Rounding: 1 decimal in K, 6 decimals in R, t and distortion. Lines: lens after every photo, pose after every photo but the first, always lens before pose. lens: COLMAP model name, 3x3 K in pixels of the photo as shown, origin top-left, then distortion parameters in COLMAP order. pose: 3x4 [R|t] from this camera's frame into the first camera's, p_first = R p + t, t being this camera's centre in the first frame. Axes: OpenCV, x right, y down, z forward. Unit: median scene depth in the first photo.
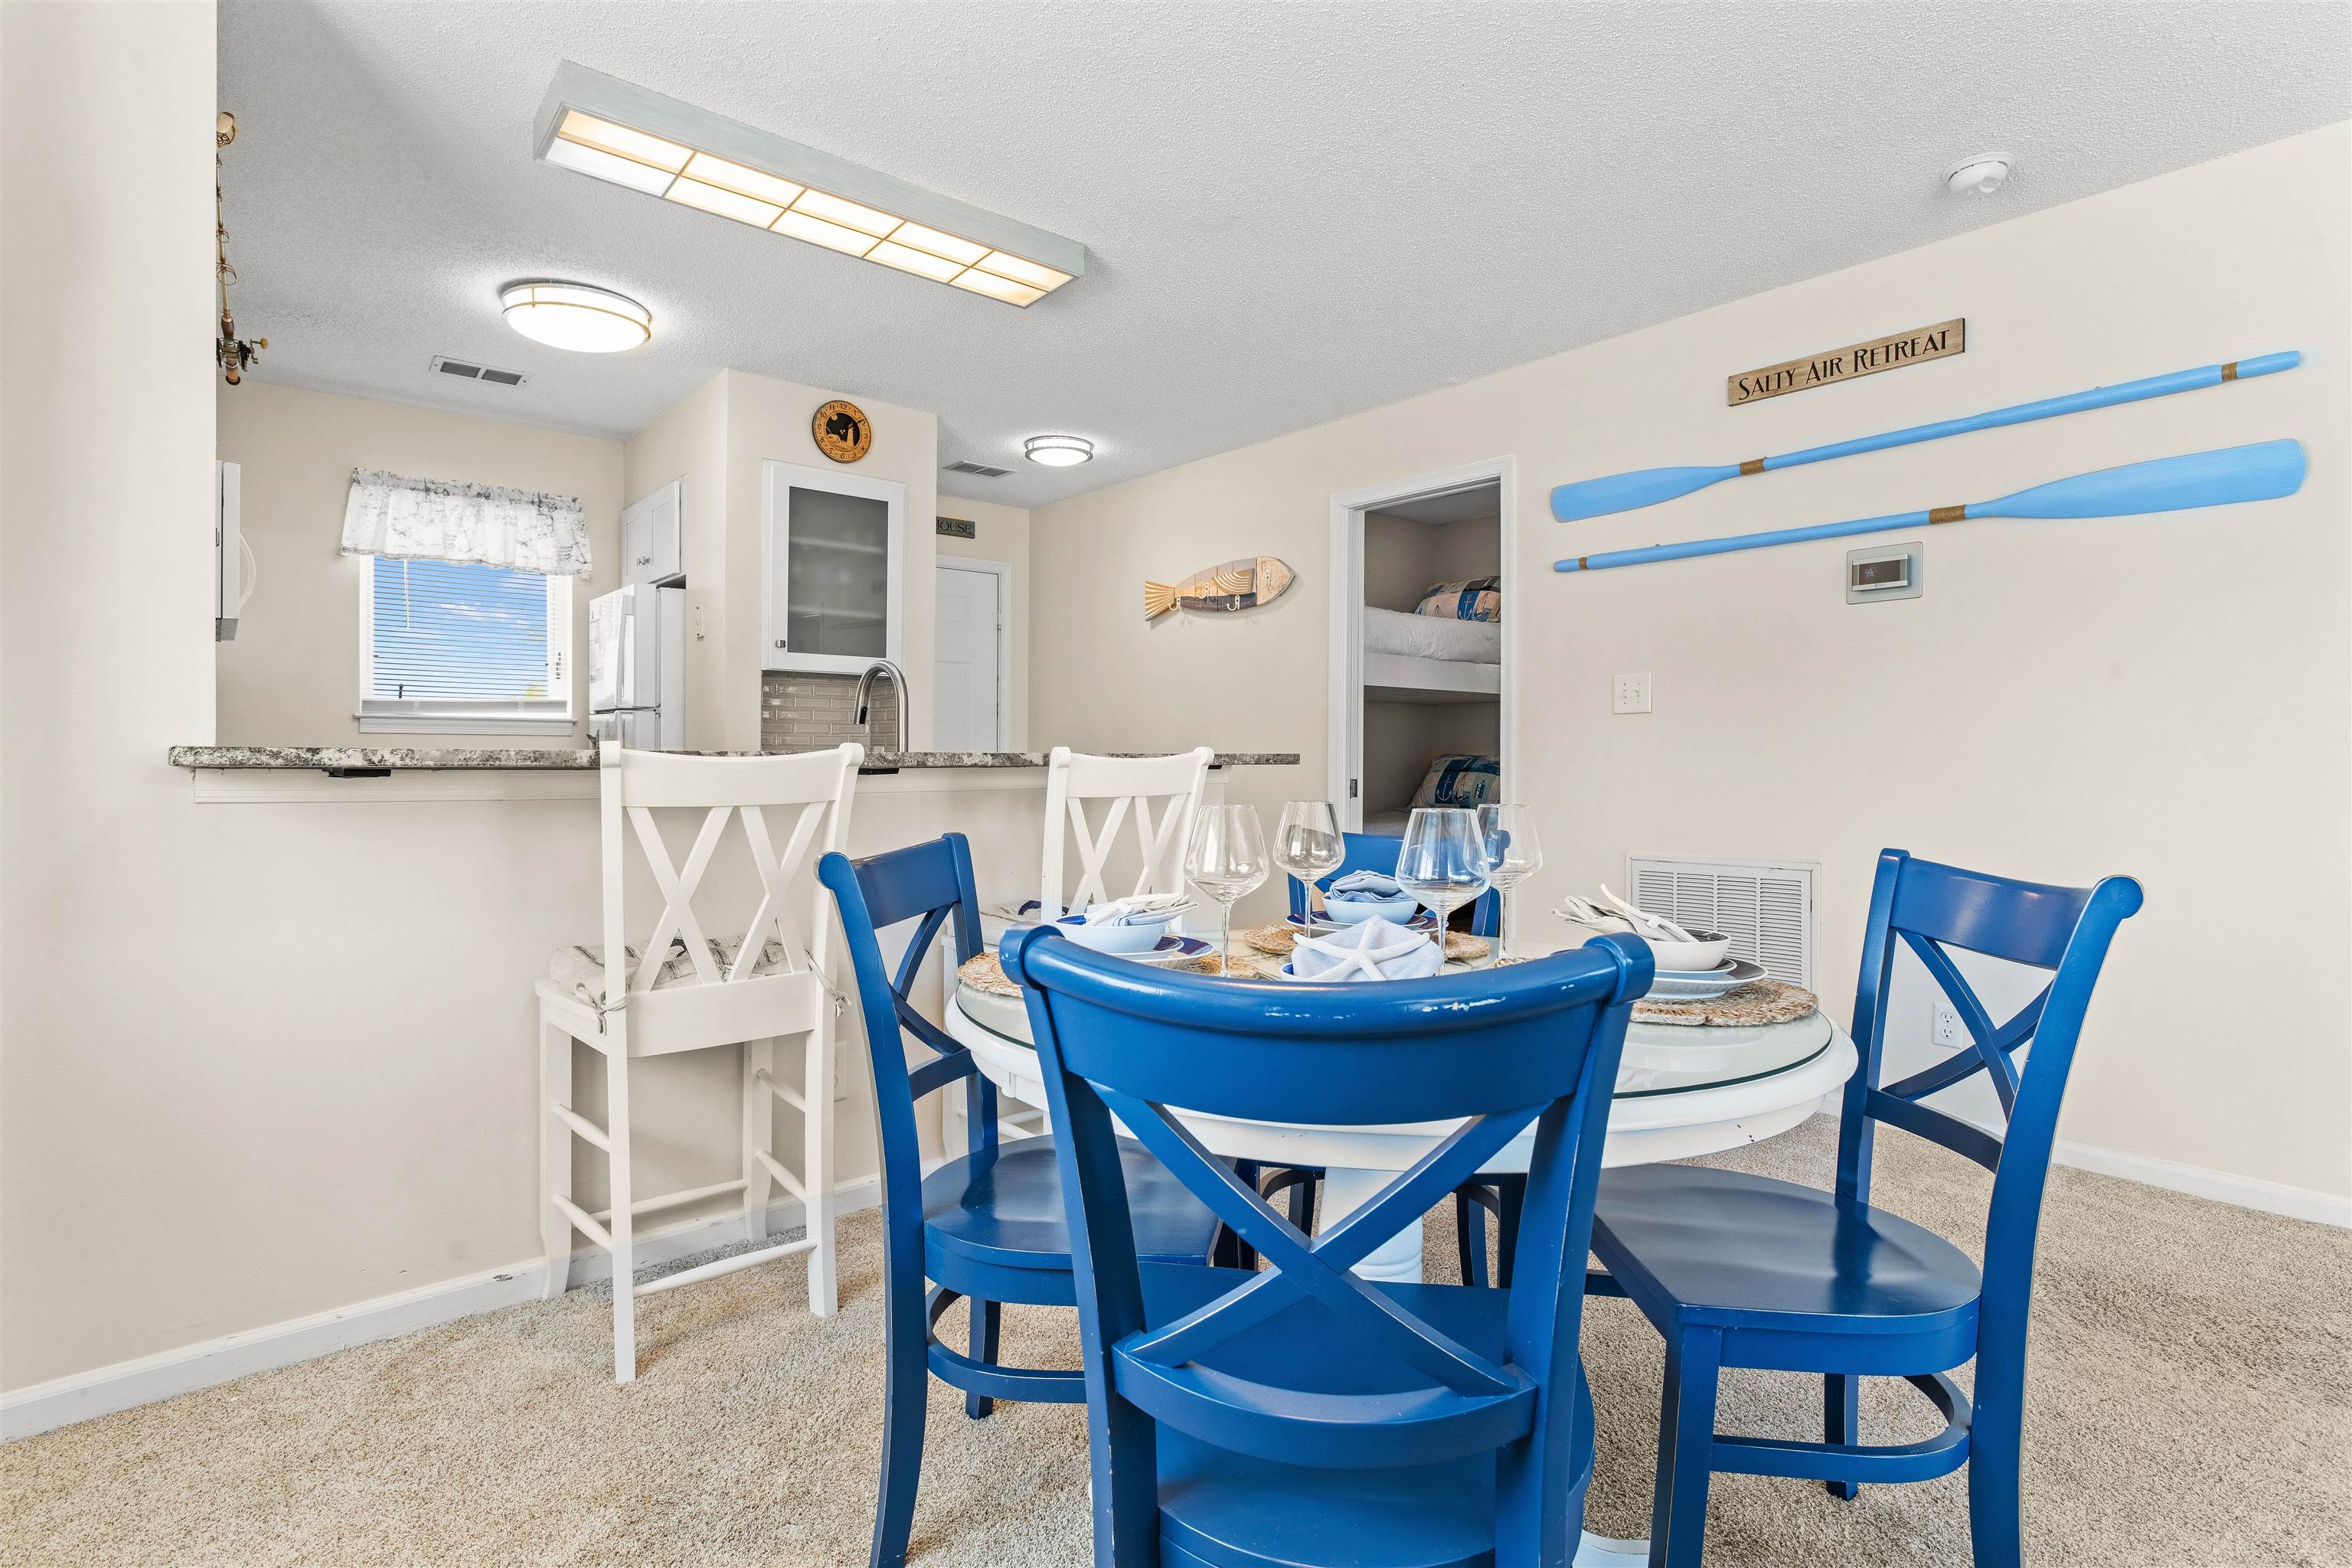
lens RADIAL K [[1136.6, 0, 1185.4], [0, 1136.6, 751.1], [0, 0, 1]] dist [0.000301, -0.000103]
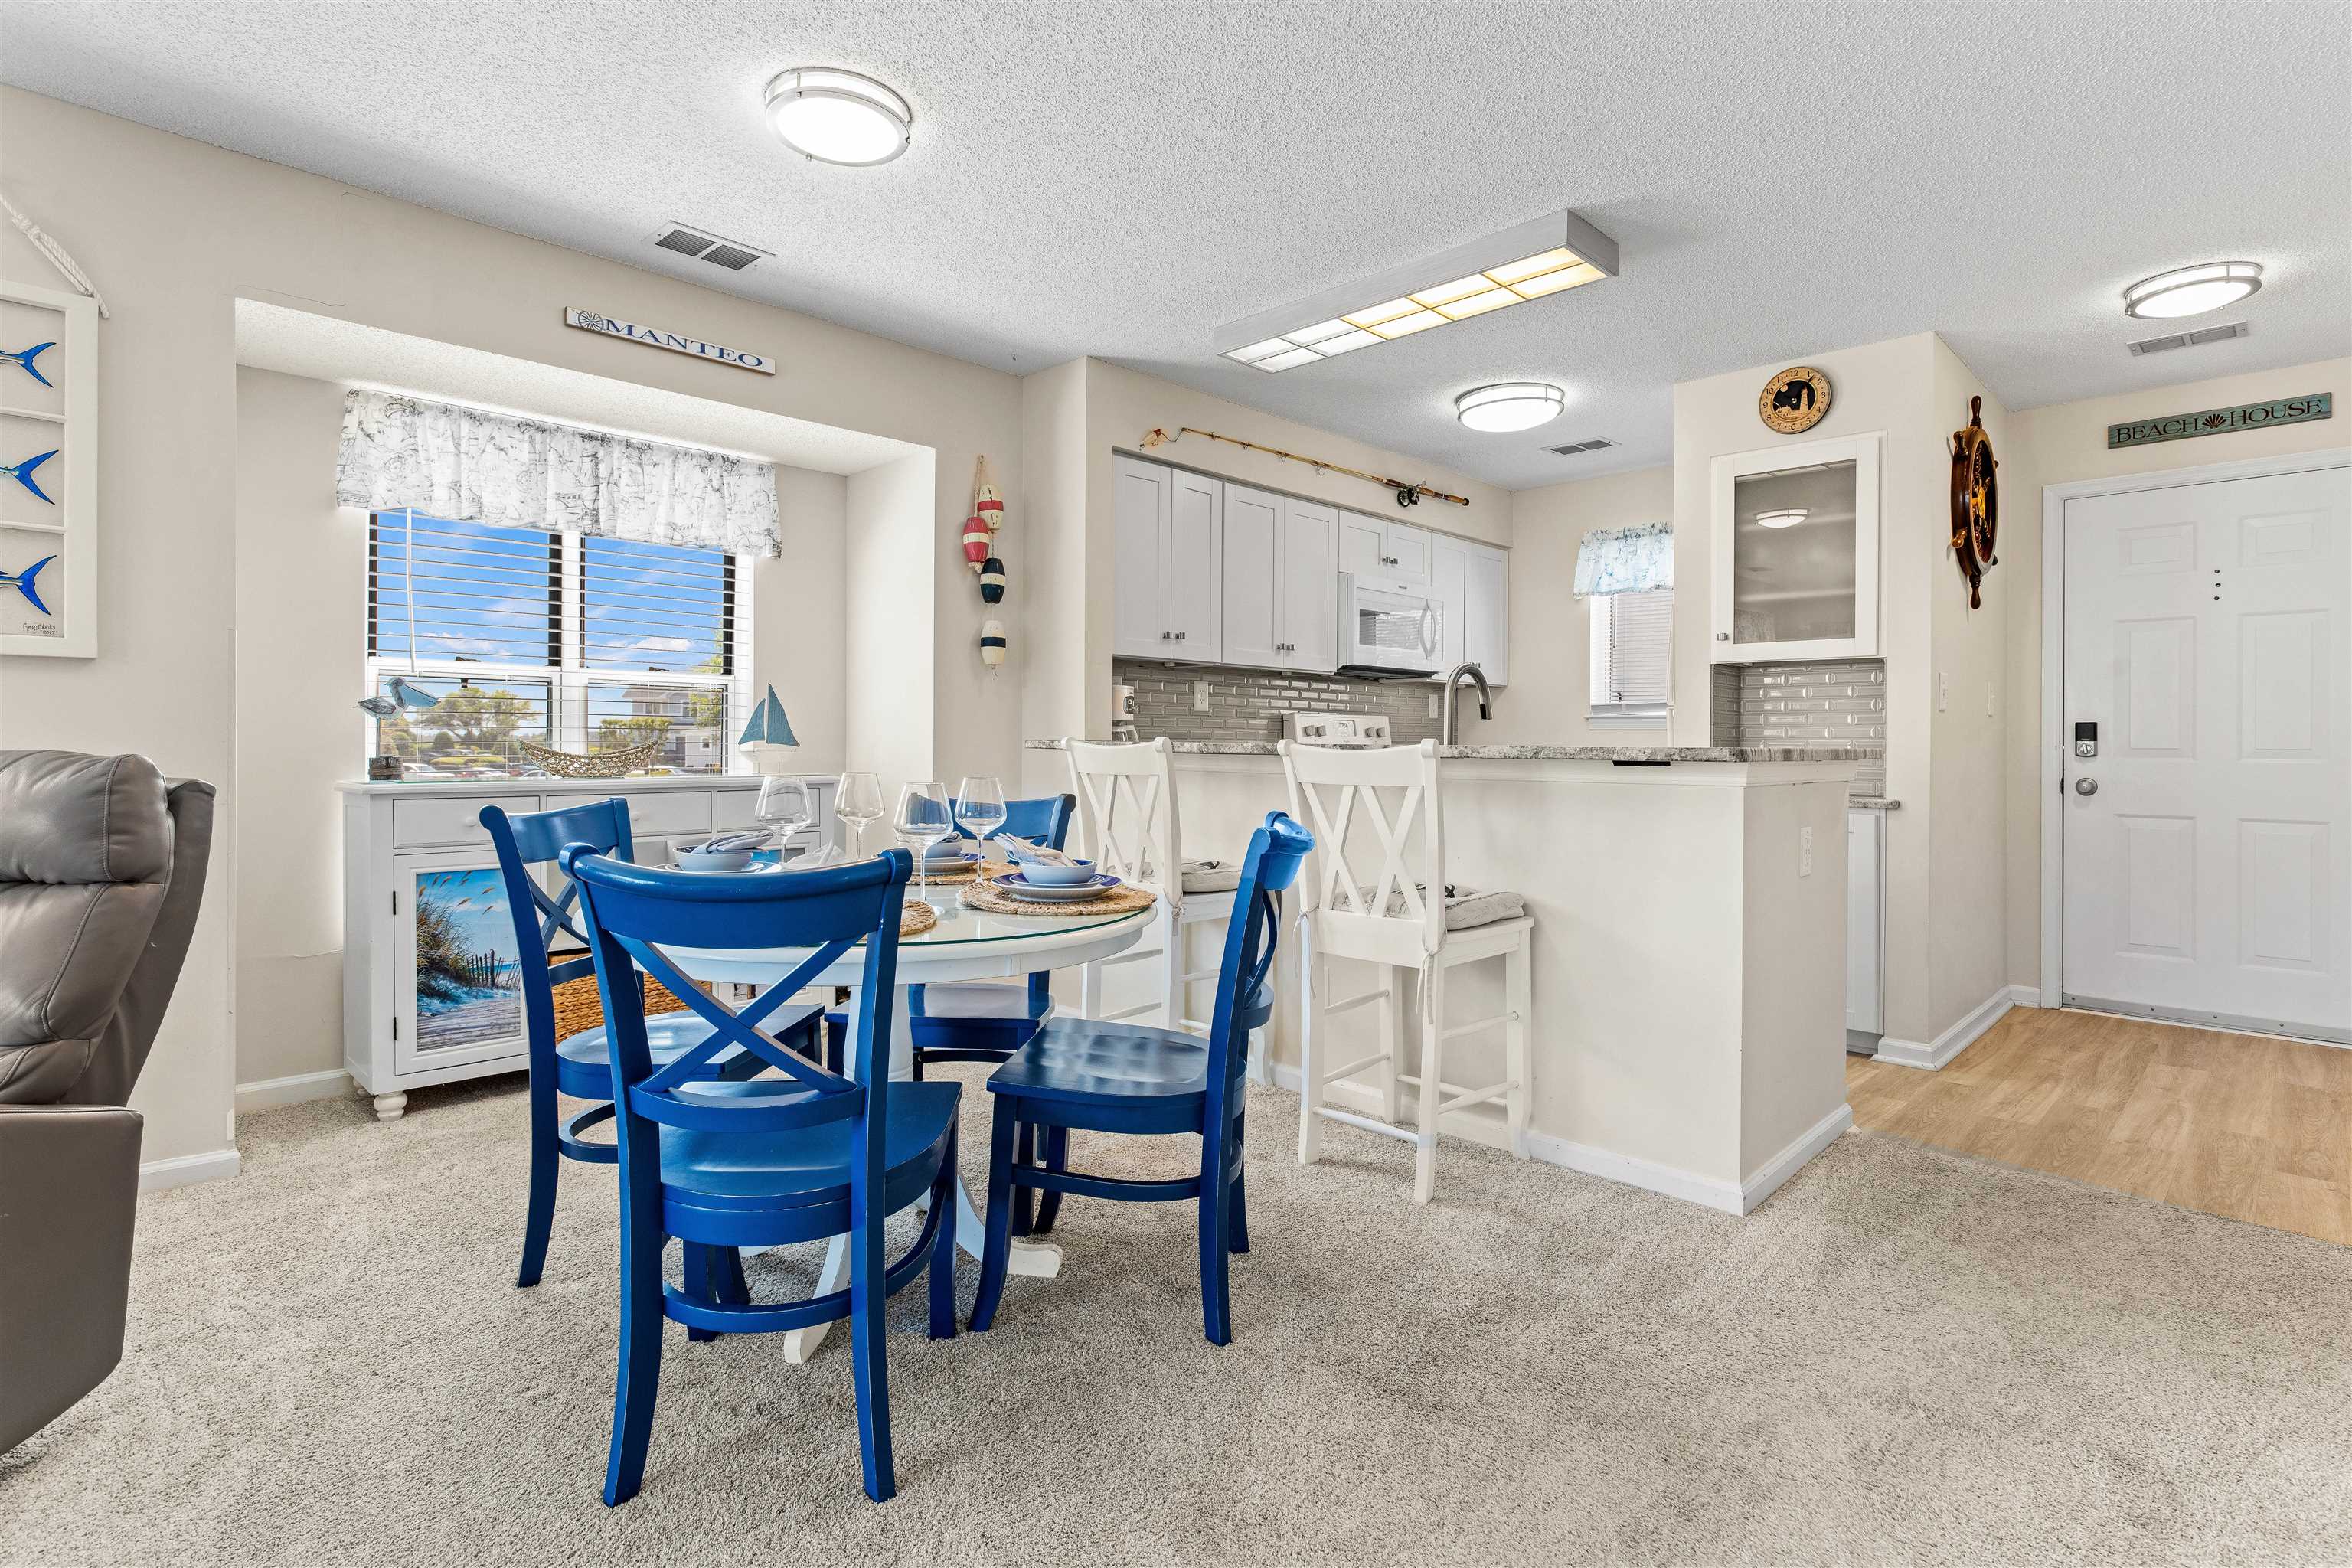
lens RADIAL K [[1139.2, 0, 1186.2], [0, 1139.2, 742.6], [0, 0, 1]] dist [-0.001363, 0.000270]
pose [[0.083490, 0.002230, -0.996506, 0.582678], [-0.003632, 0.999992, 0.001934, -0.001475], [0.996502, 0.003457, 0.083497, 0.427211]]
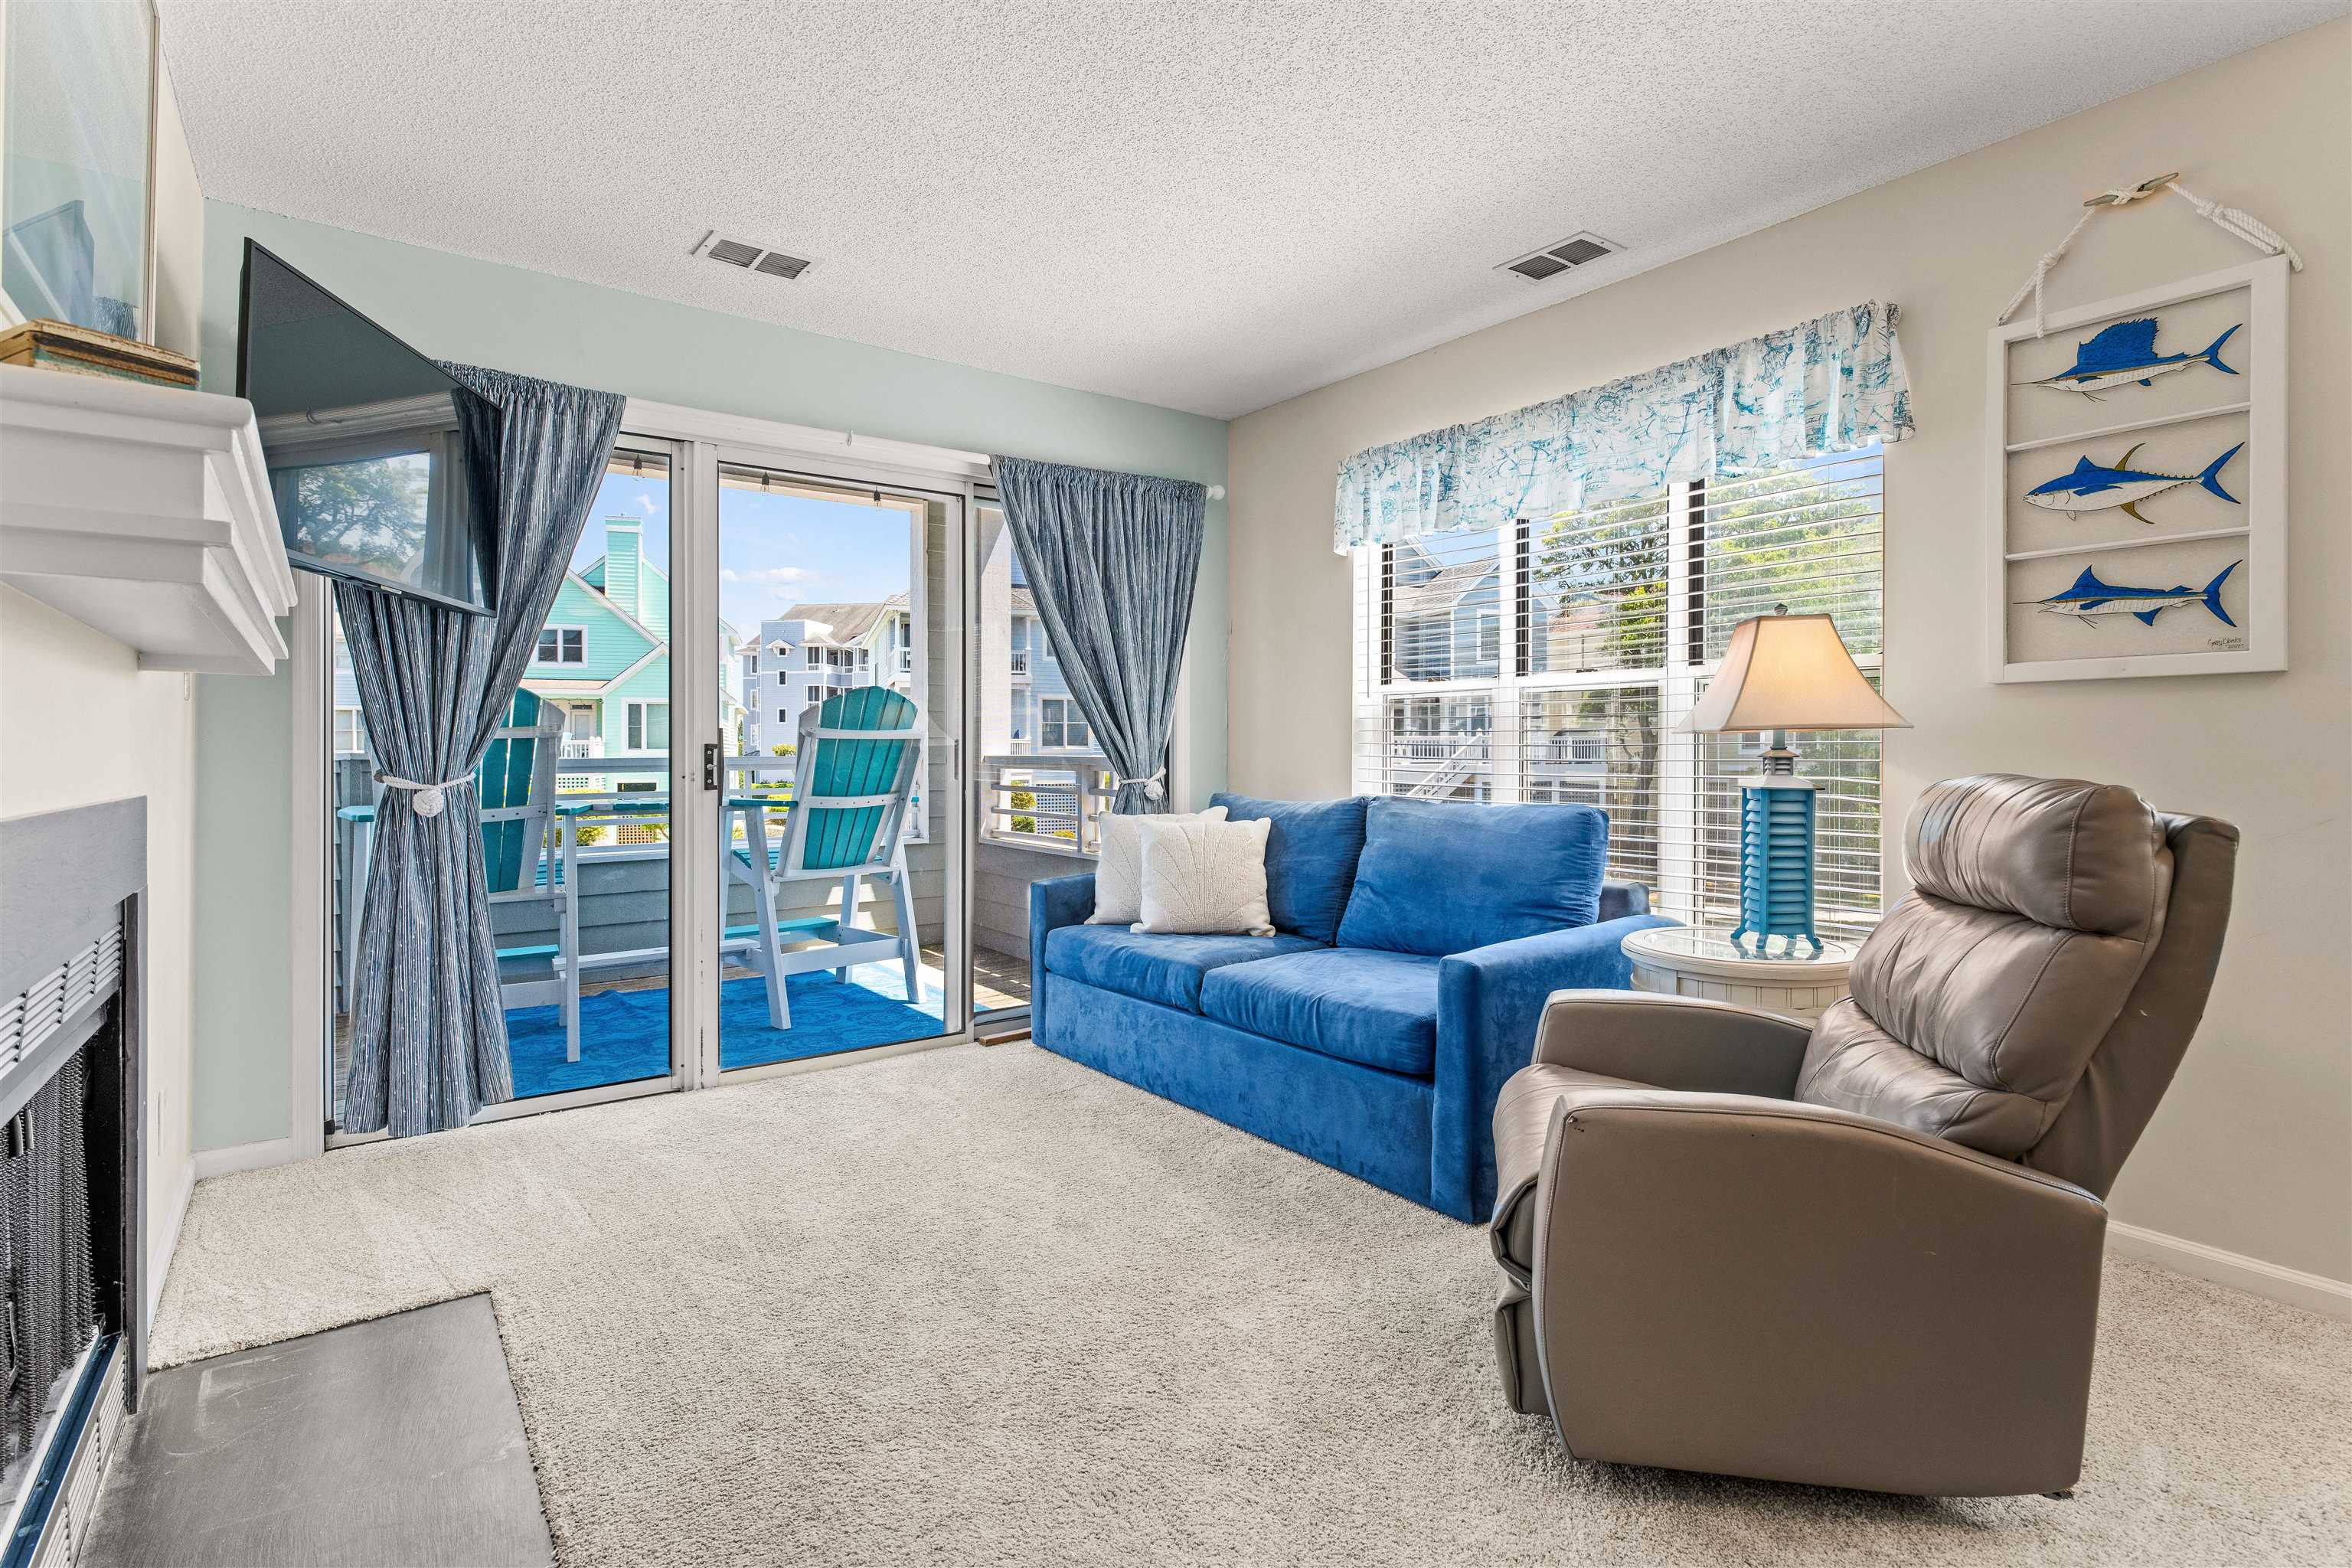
lens RADIAL K [[1136.6, 0, 1185.4], [0, 1136.6, 751.1], [0, 0, 1]] dist [0.000301, -0.000103]
pose [[-0.997412, 0.000985, 0.071888, 0.403635], [0.000670, 0.999990, -0.004405, -0.004380], [-0.071892, -0.004346, -0.997403, 0.454334]]
